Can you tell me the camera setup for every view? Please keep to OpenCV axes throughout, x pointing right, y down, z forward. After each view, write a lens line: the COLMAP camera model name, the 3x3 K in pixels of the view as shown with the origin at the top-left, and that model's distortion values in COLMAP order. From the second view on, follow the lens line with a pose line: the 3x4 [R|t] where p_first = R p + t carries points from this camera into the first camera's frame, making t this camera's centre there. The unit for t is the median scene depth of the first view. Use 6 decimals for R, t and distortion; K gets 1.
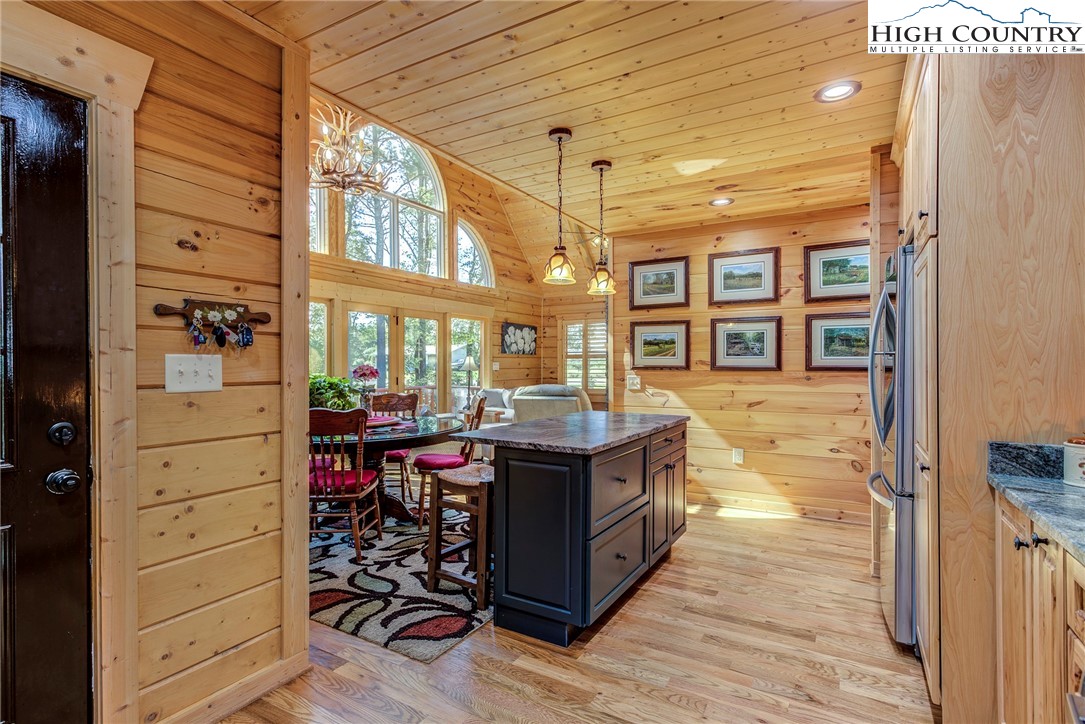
lens RADIAL K [[534.4, 0, 541.2], [0, 534.4, 366.0], [0, 0, 1]] dist [0.001827, 0.006168]
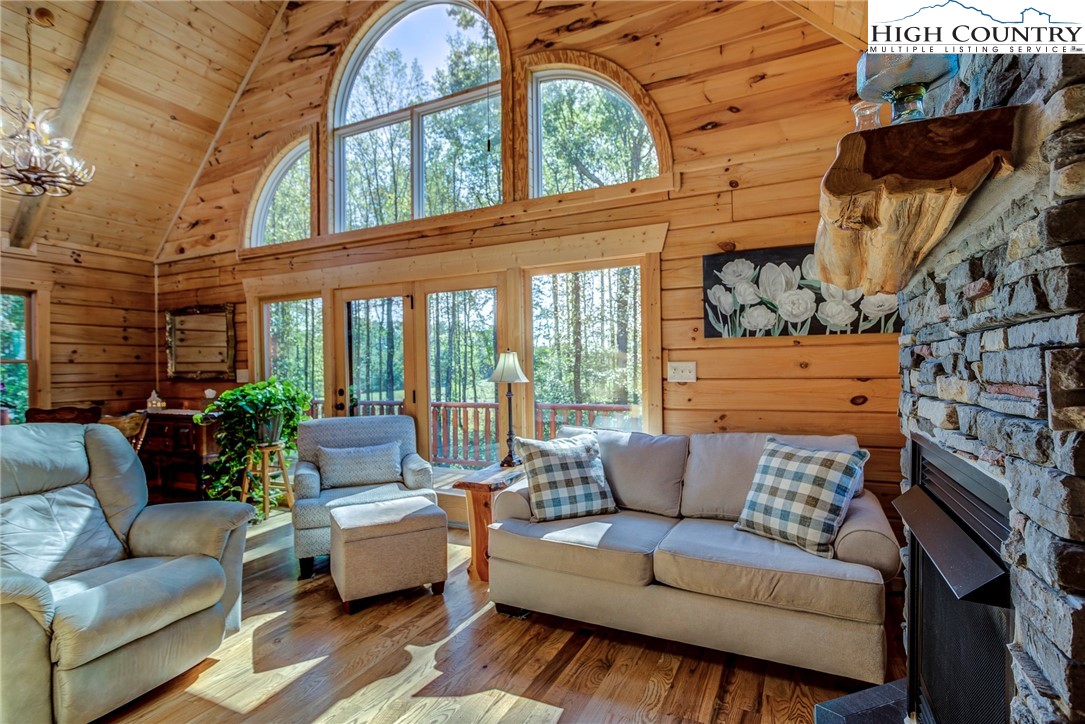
lens RADIAL K [[519.3, 0, 537.3], [0, 519.3, 367.7], [0, 0, 1]] dist [-0.004958, 0.000639]
pose [[0.079397, 0.002682, -0.996840, 0.581237], [0.011776, 0.999924, 0.003628, -0.011807], [0.996774, -0.012027, 0.079359, 1.763480]]
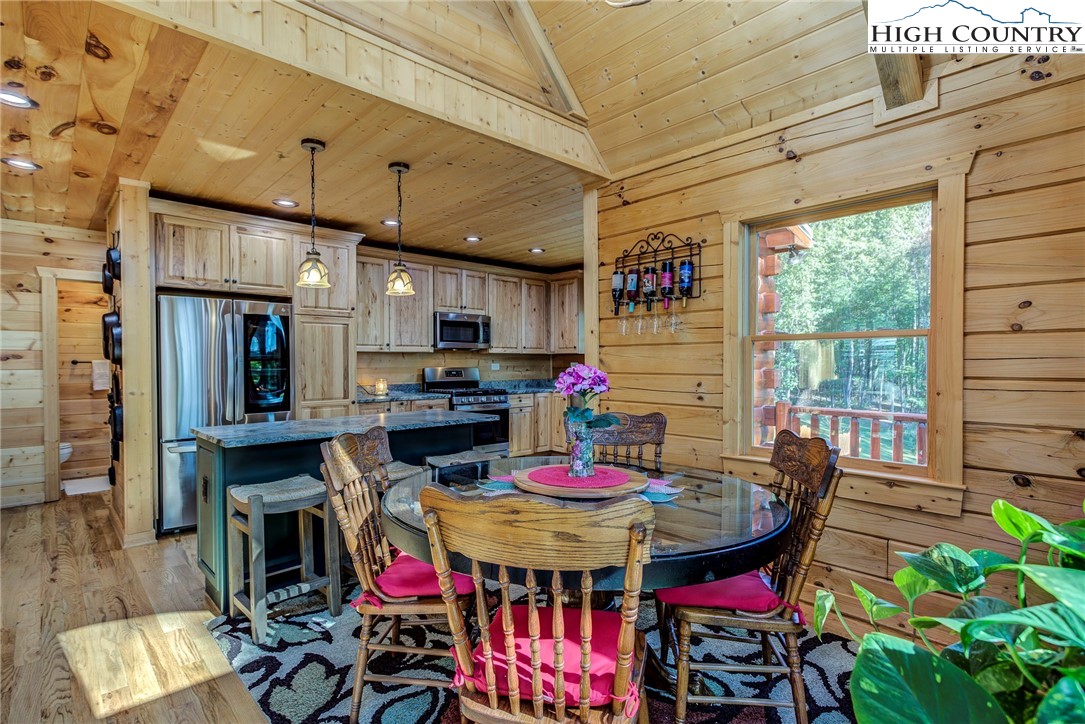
lens RADIAL K [[534.4, 0, 541.2], [0, 534.4, 366.0], [0, 0, 1]] dist [0.001827, 0.006168]
pose [[-0.960802, 0.002829, 0.277222, -0.403821], [0.005816, 0.999934, 0.009954, -0.006017], [-0.277175, 0.011176, -0.960754, 1.405695]]
